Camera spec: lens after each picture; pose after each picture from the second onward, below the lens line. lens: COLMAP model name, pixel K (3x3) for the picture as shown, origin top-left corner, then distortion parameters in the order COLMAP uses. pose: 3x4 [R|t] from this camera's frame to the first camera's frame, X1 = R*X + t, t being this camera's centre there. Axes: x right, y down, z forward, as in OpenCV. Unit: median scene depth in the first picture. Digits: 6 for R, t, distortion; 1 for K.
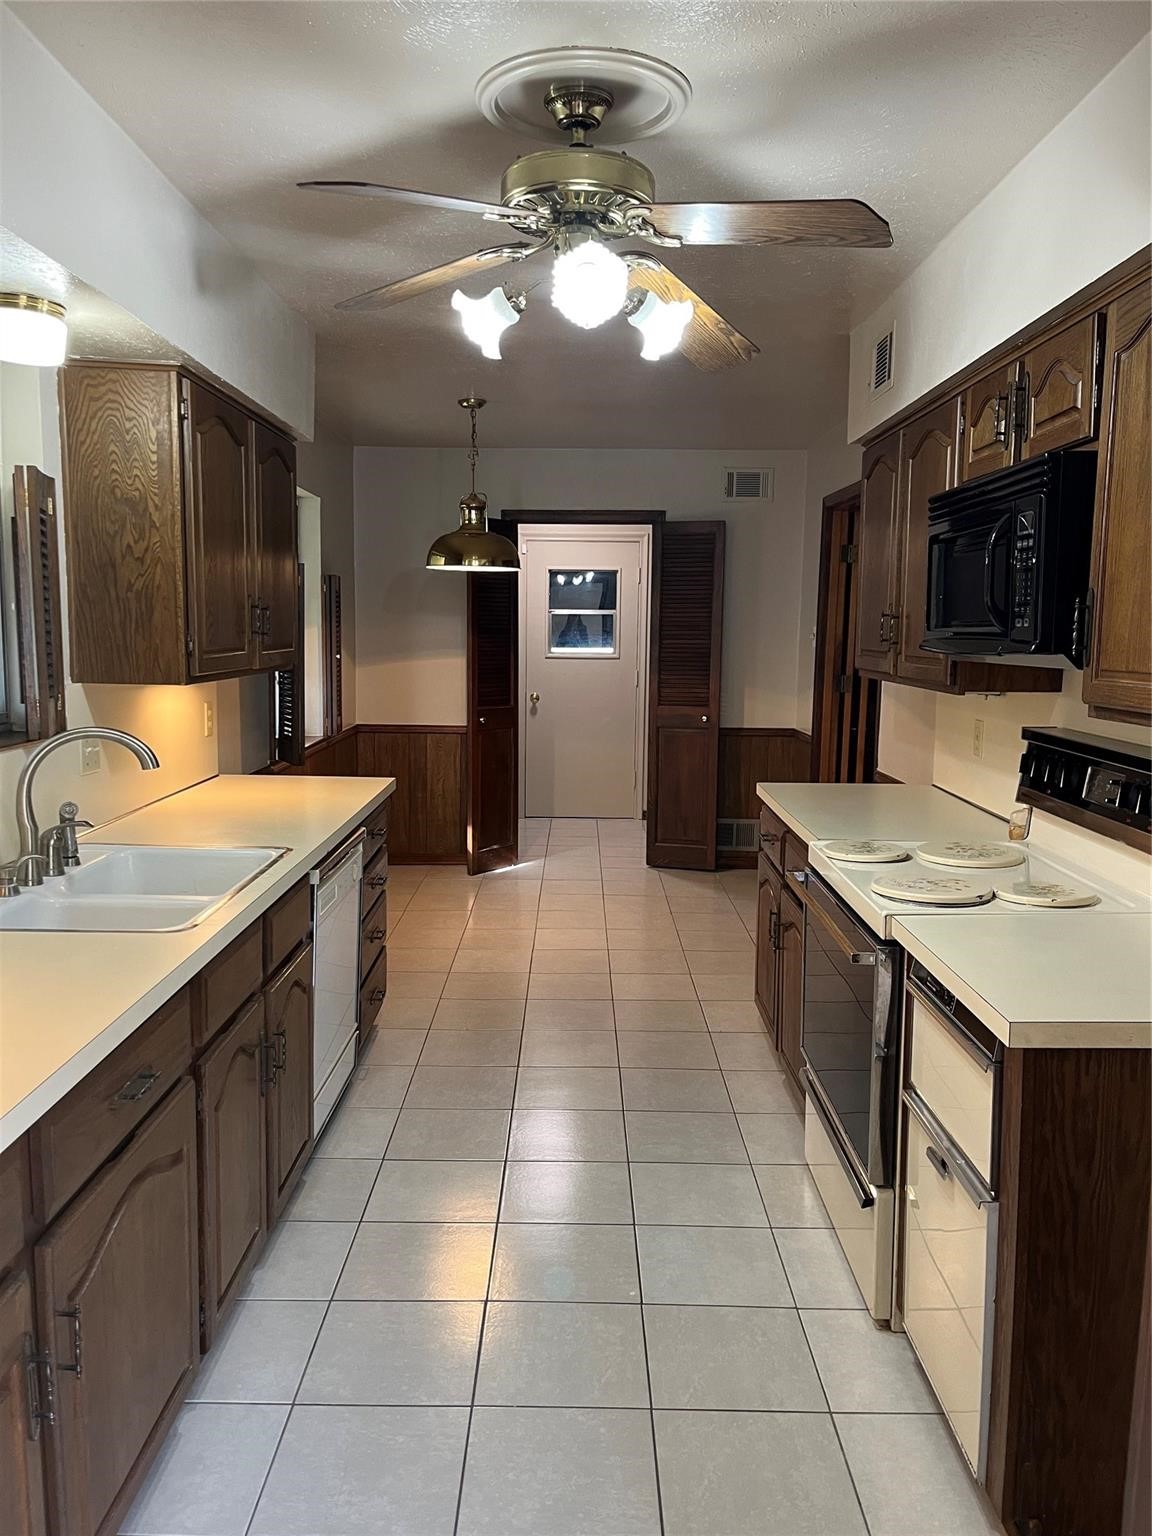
lens RADIAL K [[1174.6, 0, 576.0], [0, 1174.6, 768.0], [0, 0, 1]] dist [-0.000169, -0.001394]
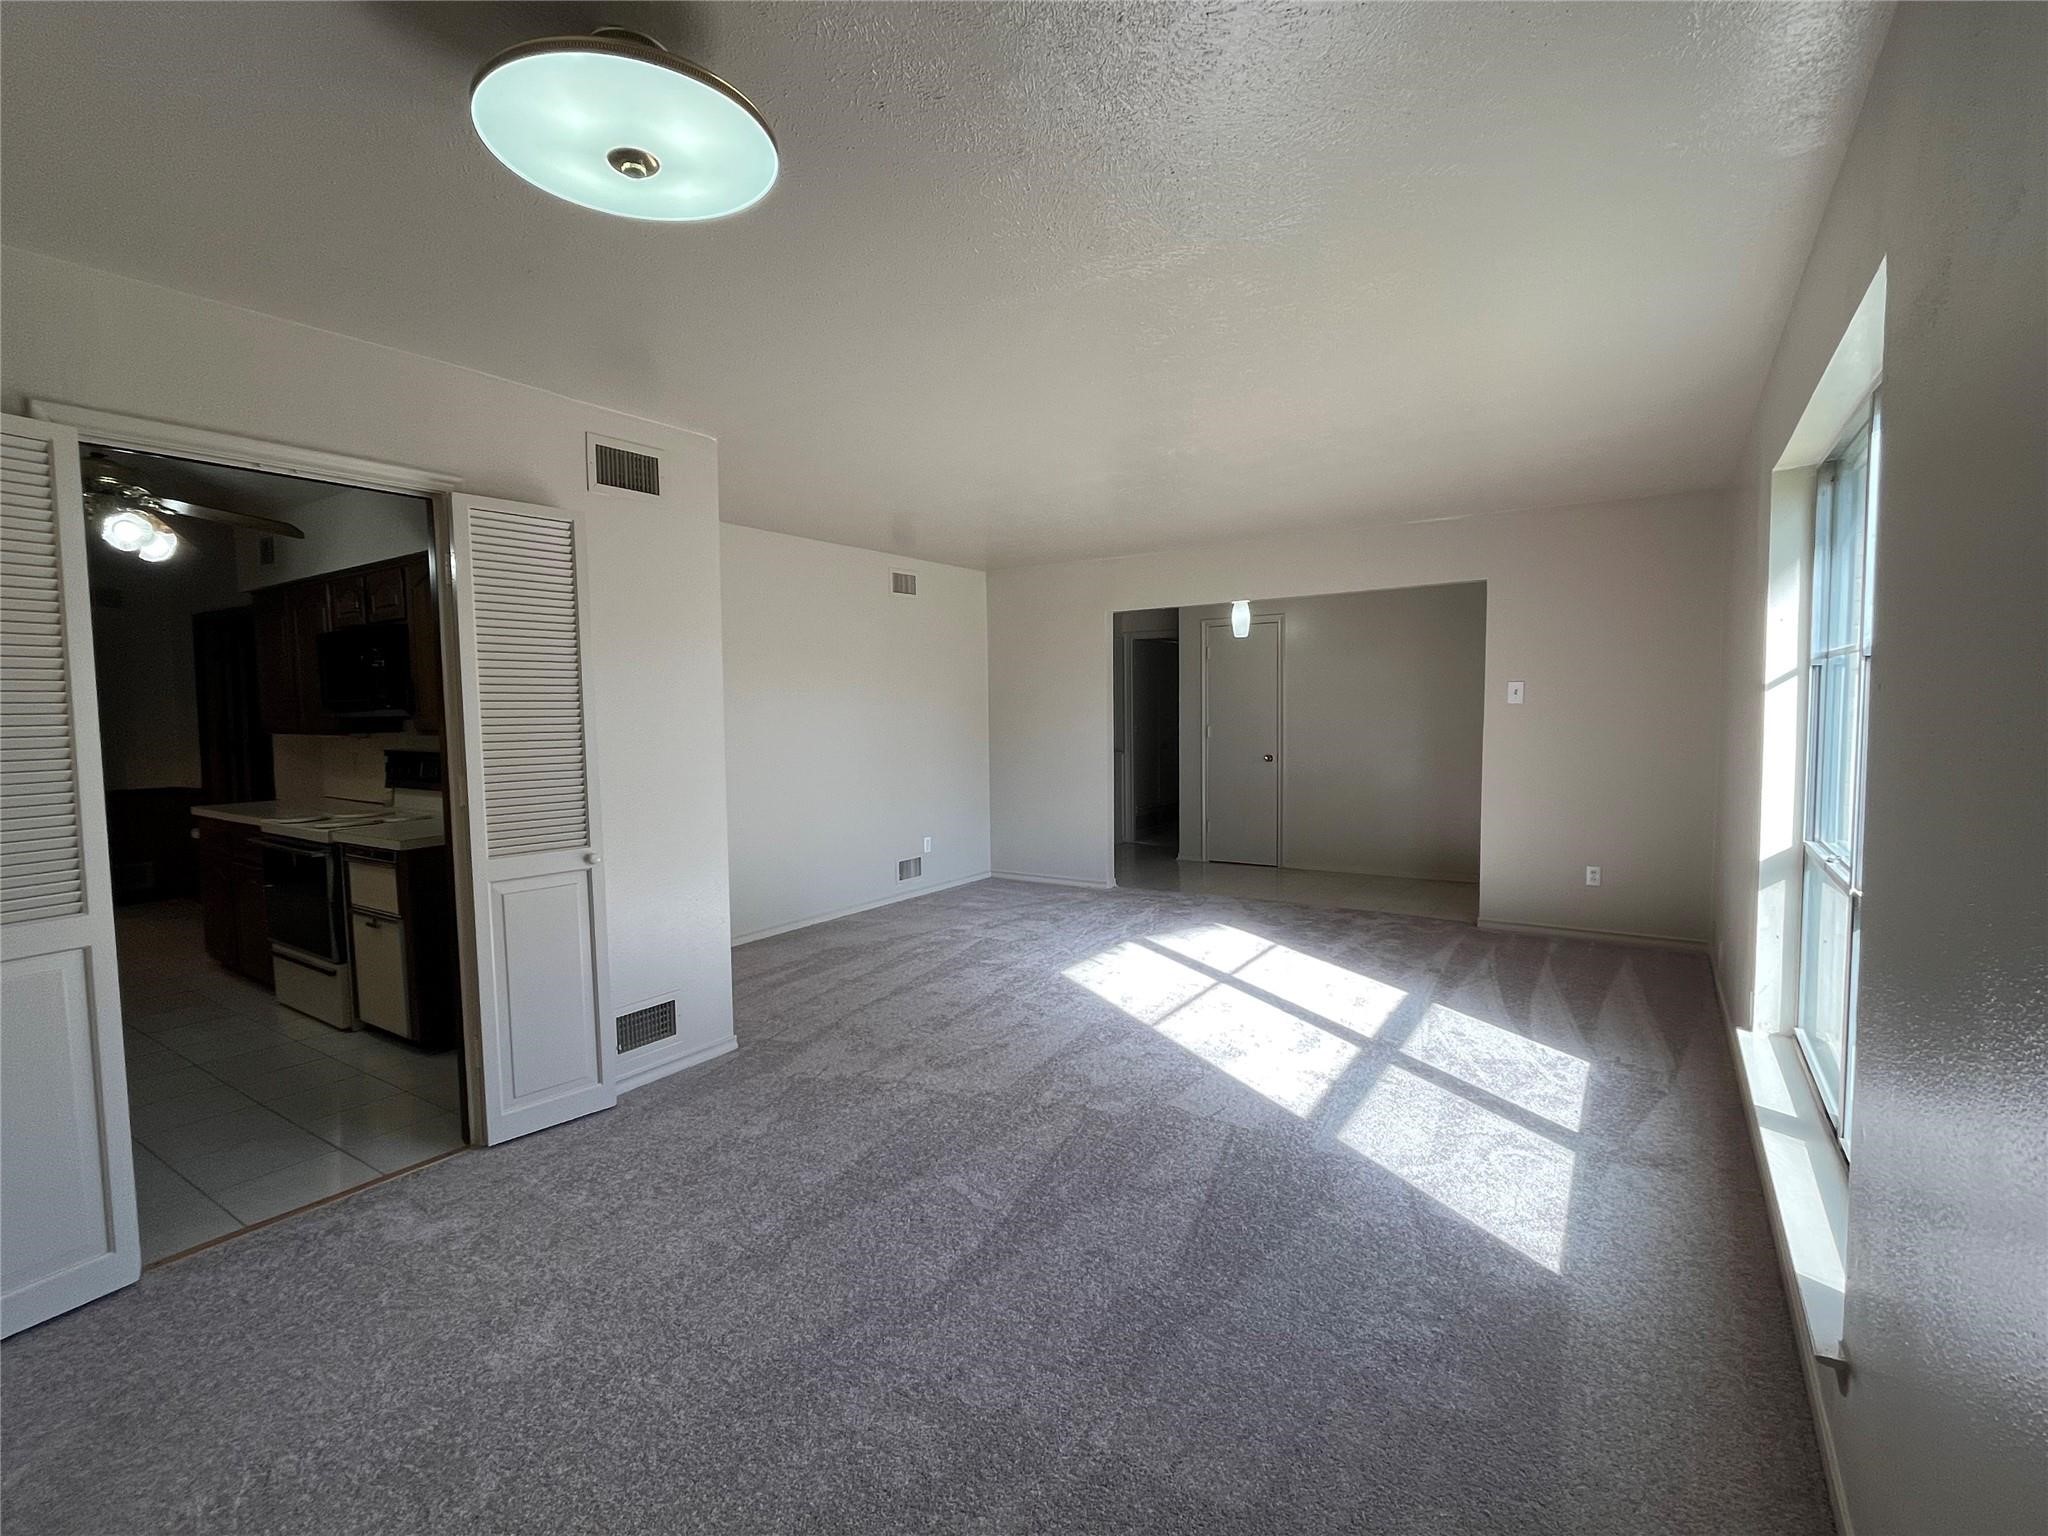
lens RADIAL K [[915.2, 0, 1024.0], [0, 915.2, 768.0], [0, 0, 1]] dist [0.002468, 0.000091]
pose [[0.545216, -0.075542, 0.834885, -0.422137], [0.119198, 0.992798, 0.011989, 0.138522], [-0.829778, 0.092980, 0.550294, -0.968424]]
